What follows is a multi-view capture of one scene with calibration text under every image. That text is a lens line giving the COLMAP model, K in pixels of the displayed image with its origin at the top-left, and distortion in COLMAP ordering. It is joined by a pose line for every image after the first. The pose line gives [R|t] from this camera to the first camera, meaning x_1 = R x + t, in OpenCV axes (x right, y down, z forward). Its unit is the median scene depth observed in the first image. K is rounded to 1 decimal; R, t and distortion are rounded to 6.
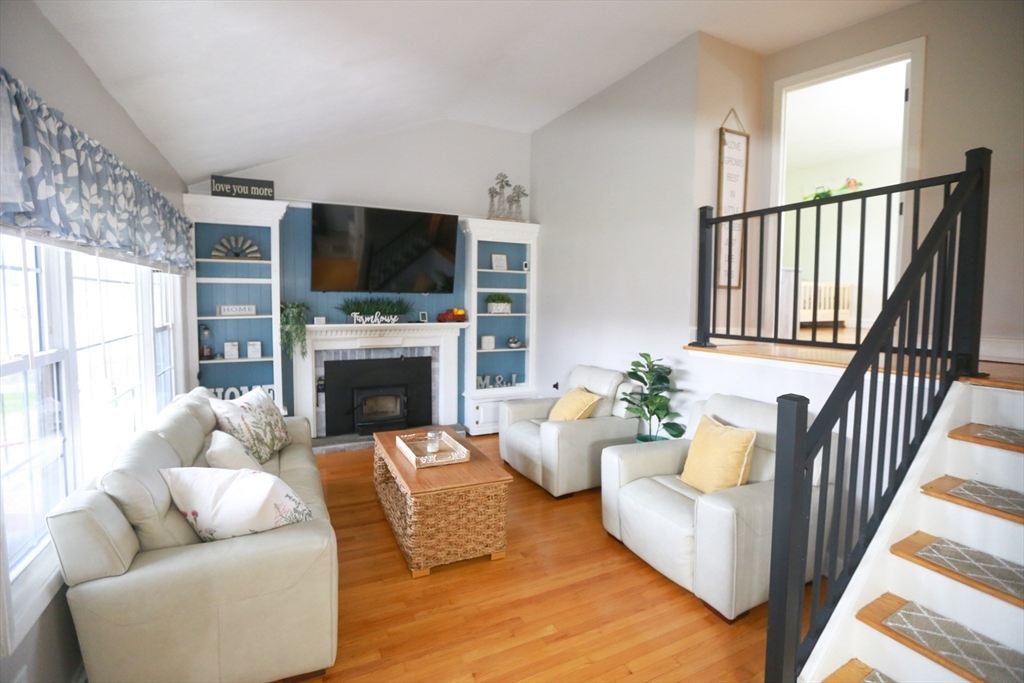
lens RADIAL K [[472.4, 0, 510.2], [0, 472.4, 337.4], [0, 0, 1]] dist [-0.054634, 0.017626]
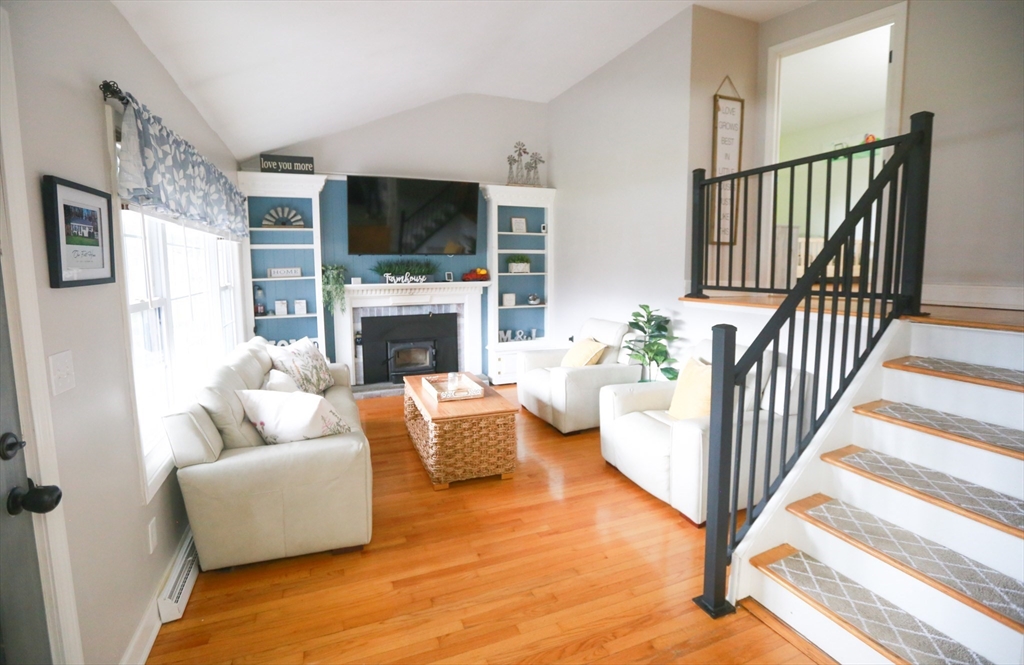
lens RADIAL K [[471.8, 0, 513.4], [0, 471.8, 319.4], [0, 0, 1]] dist [-0.062782, 0.027470]
pose [[0.997594, -0.008912, -0.068752, 0.055689], [0.011424, 0.999278, 0.036223, 0.024774], [0.068380, -0.036921, 0.996976, -0.119468]]
